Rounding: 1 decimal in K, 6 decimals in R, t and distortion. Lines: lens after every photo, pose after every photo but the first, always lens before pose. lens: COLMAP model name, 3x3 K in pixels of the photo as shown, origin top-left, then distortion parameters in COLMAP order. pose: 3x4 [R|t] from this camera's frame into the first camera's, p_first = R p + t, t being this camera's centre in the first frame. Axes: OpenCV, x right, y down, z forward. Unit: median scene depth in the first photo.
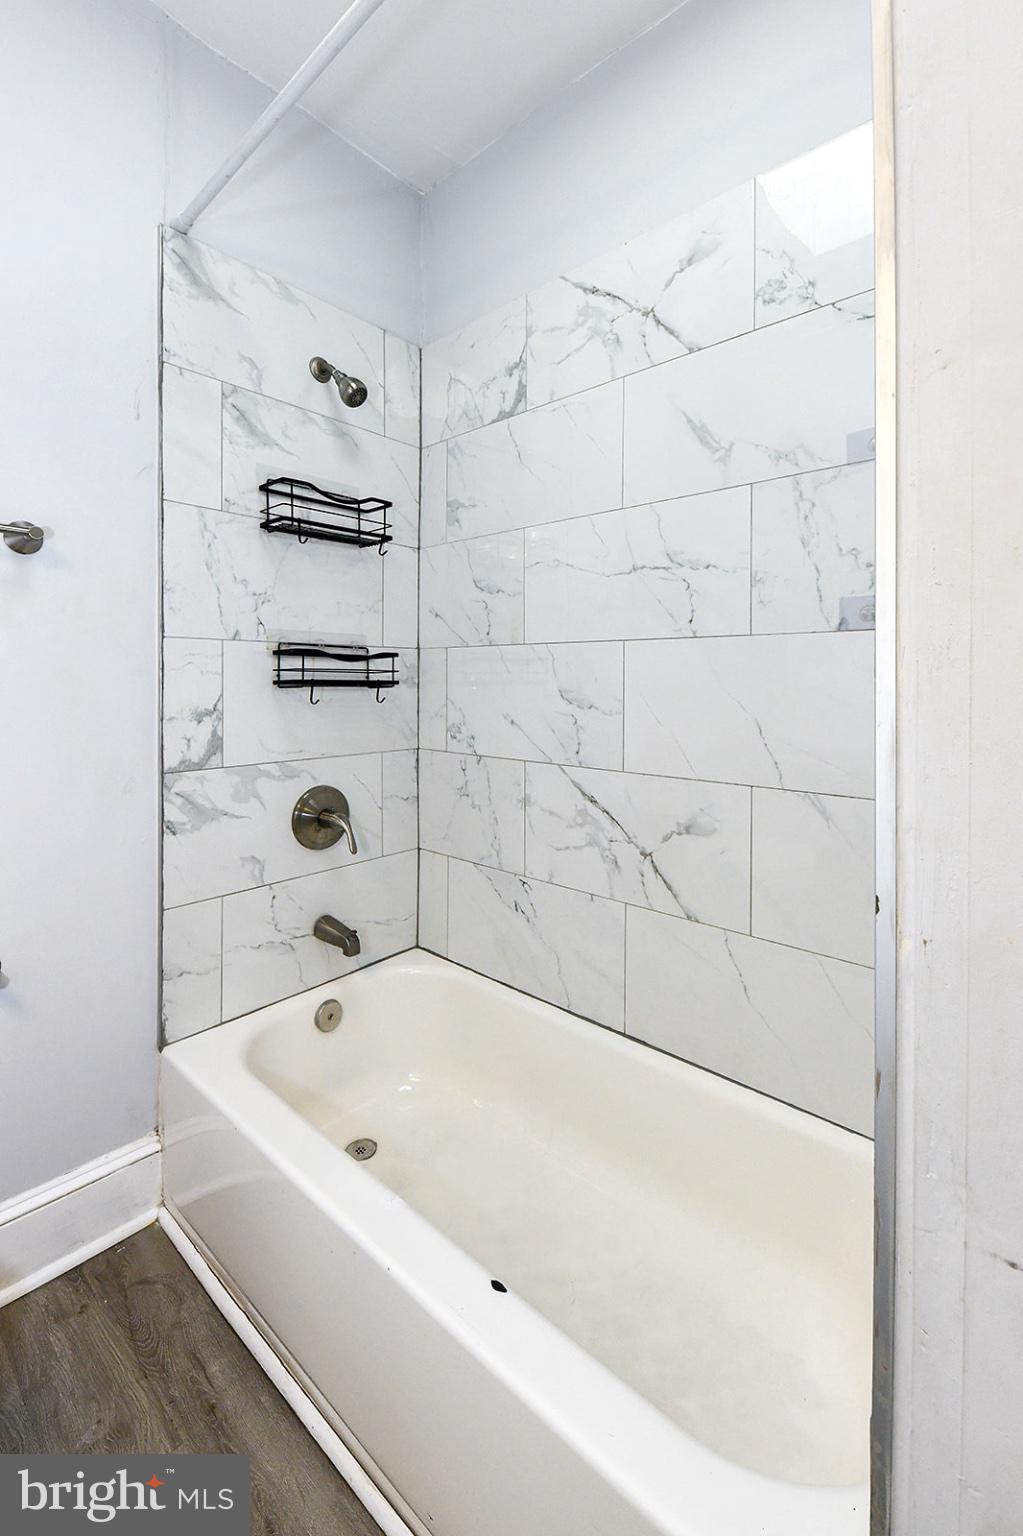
lens RADIAL K [[657.2, 0, 513.8], [0, 657.2, 686.7], [0, 0, 1]] dist [0.009987, -0.003101]
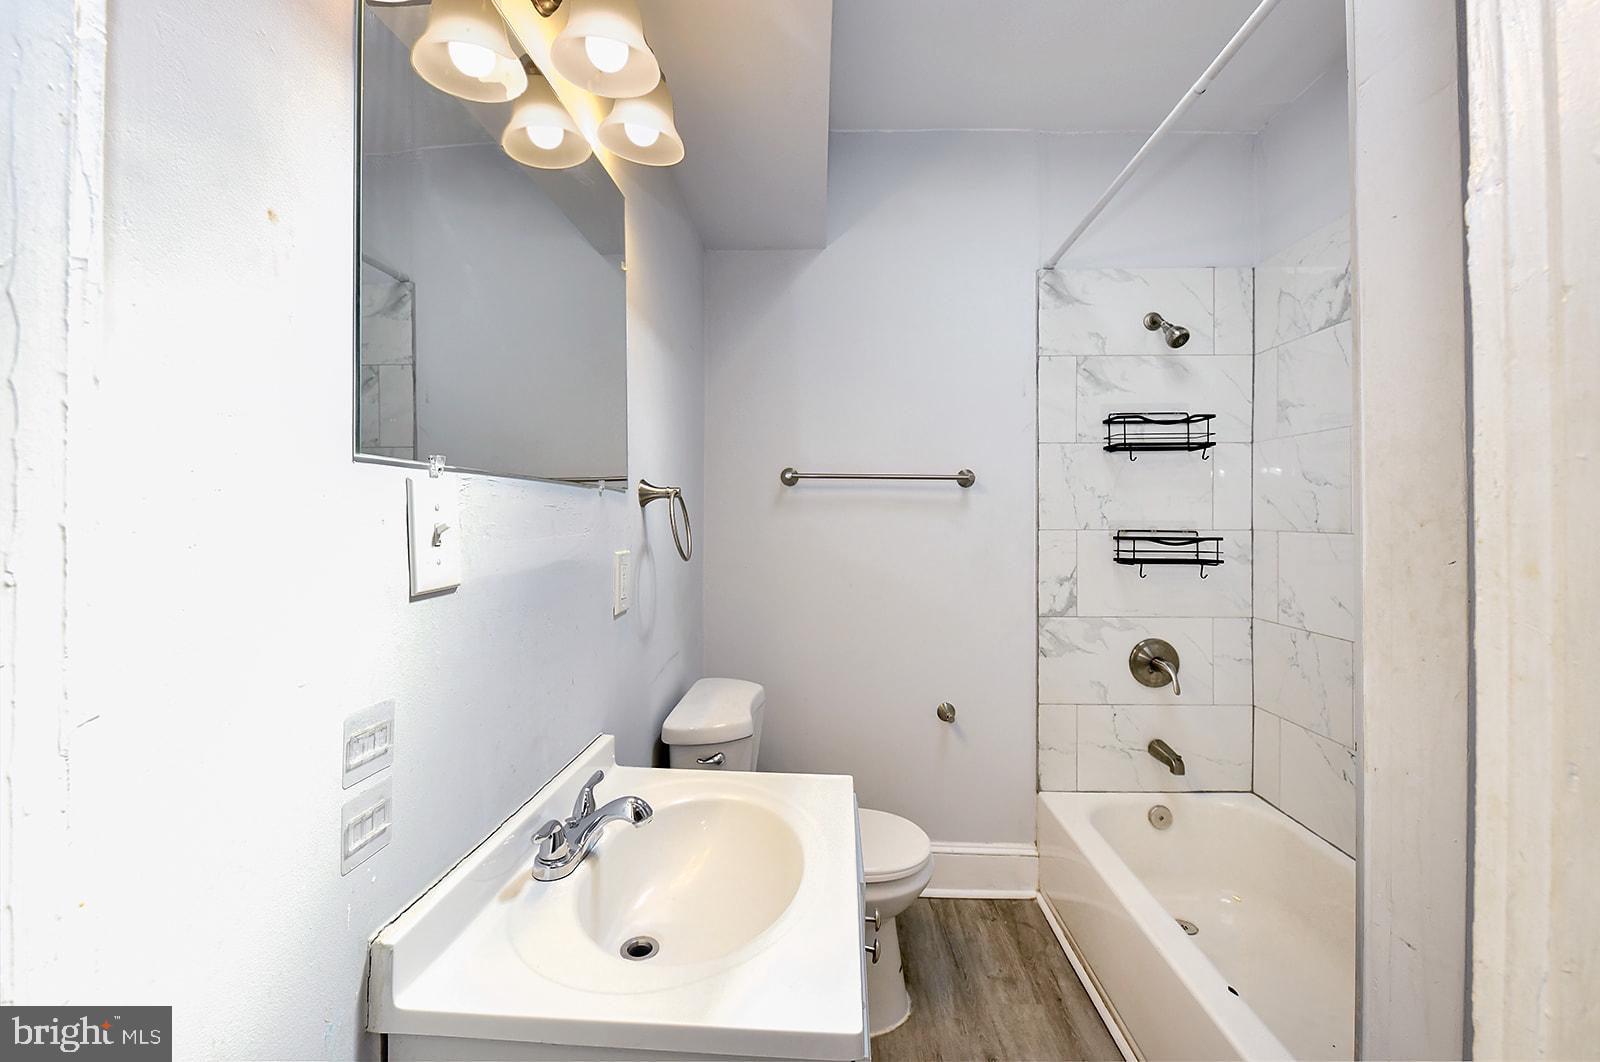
lens RADIAL K [[607.4, 0, 800.0], [0, 607.4, 531.0], [0, 0, 1]] dist [0.000363, -0.000051]
pose [[0.622119, 0.000975, -0.782922, 0.227812], [-0.000626, 1.000000, 0.000748, -0.067164], [0.782923, 0.000024, 0.622119, -0.317533]]
